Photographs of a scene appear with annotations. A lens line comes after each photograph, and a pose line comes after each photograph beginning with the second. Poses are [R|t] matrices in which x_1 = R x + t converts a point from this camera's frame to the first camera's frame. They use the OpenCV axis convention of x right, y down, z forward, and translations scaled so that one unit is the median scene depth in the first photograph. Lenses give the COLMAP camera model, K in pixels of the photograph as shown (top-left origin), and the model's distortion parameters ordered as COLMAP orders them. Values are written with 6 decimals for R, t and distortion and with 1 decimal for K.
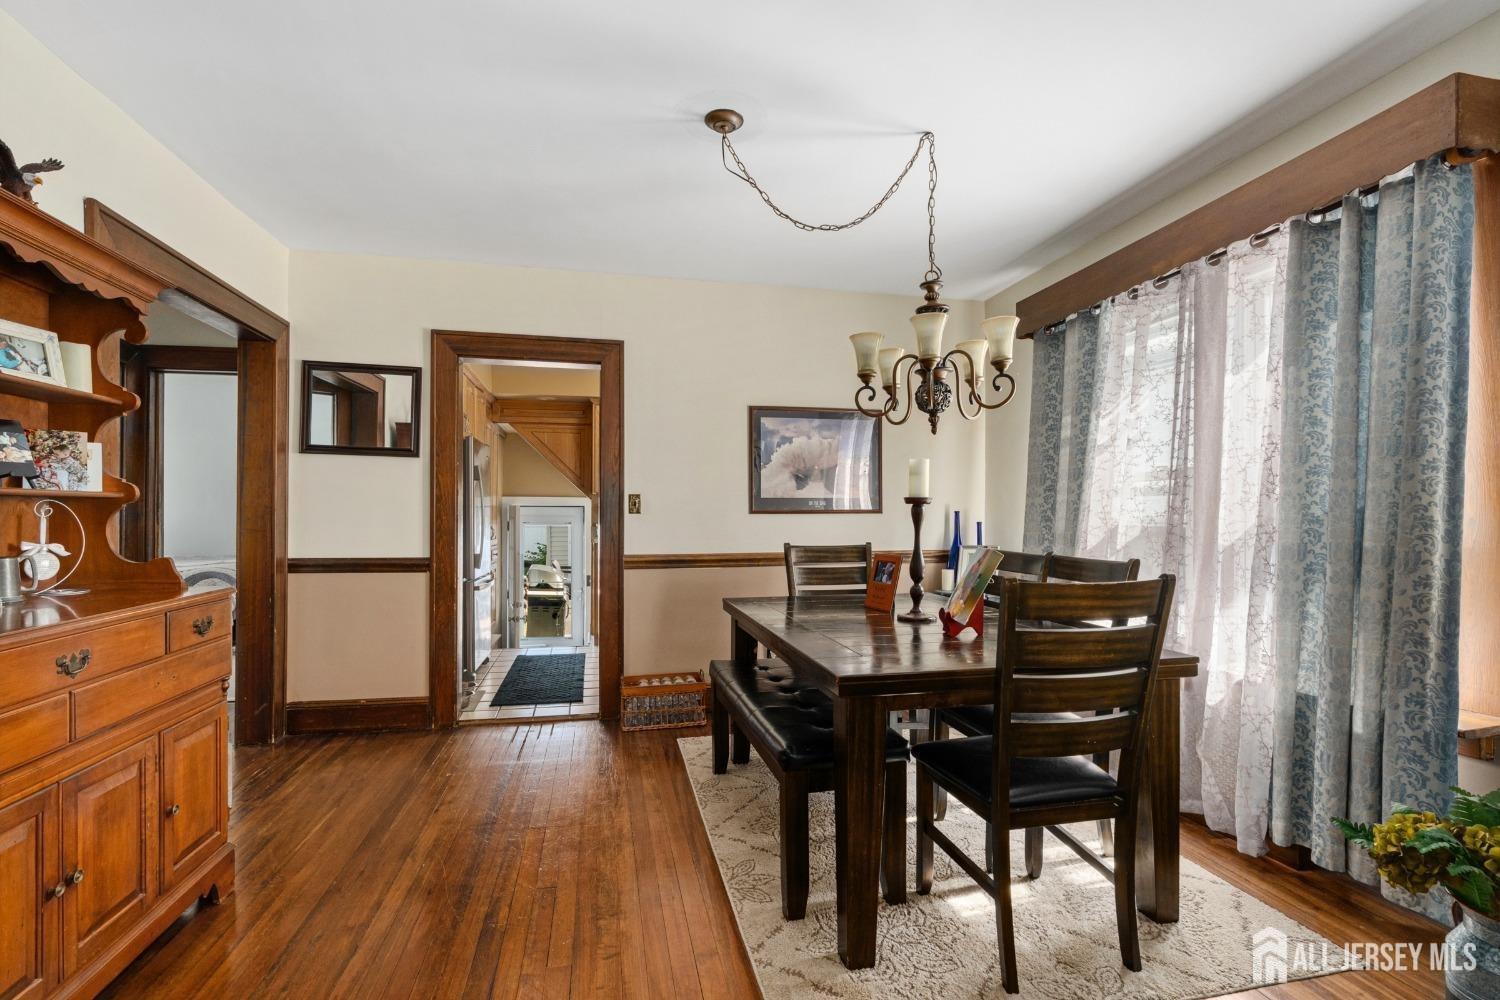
lens RADIAL K [[685.9, 0, 743.3], [0, 685.9, 504.0], [0, 0, 1]] dist [-0.001767, -0.000203]
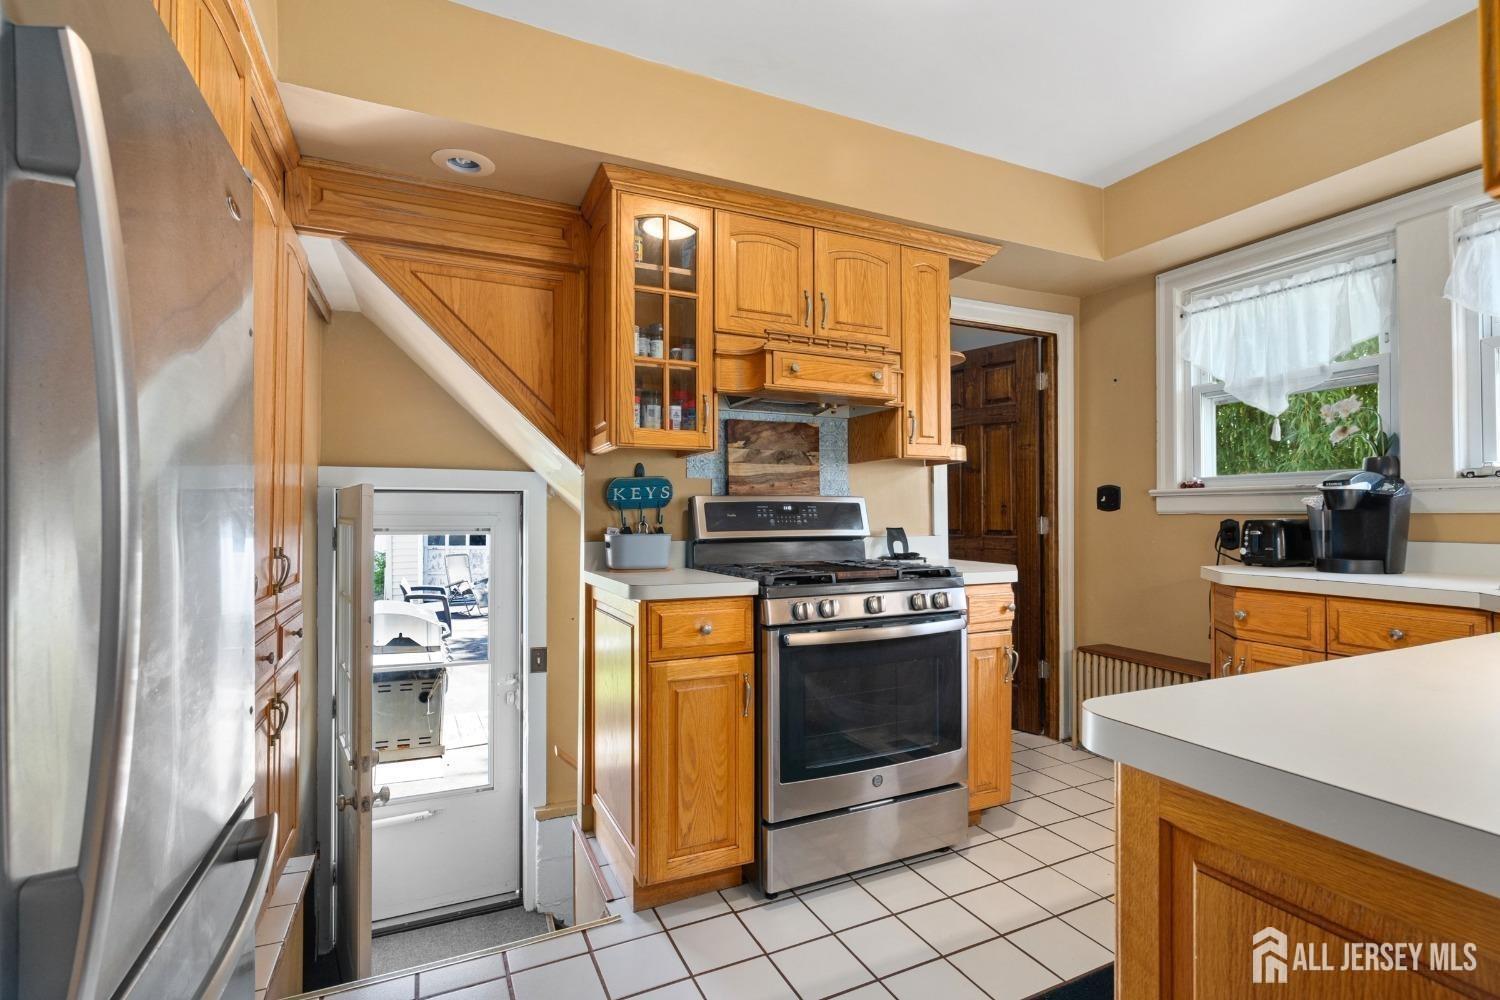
lens RADIAL K [[685.9, 0, 743.3], [0, 685.9, 504.0], [0, 0, 1]] dist [-0.001767, -0.000203]
pose [[0.974265, -0.011798, 0.225096, -0.200972], [0.010161, 0.999913, 0.008429, 0.009153], [-0.225175, -0.005925, 0.974300, 0.557128]]
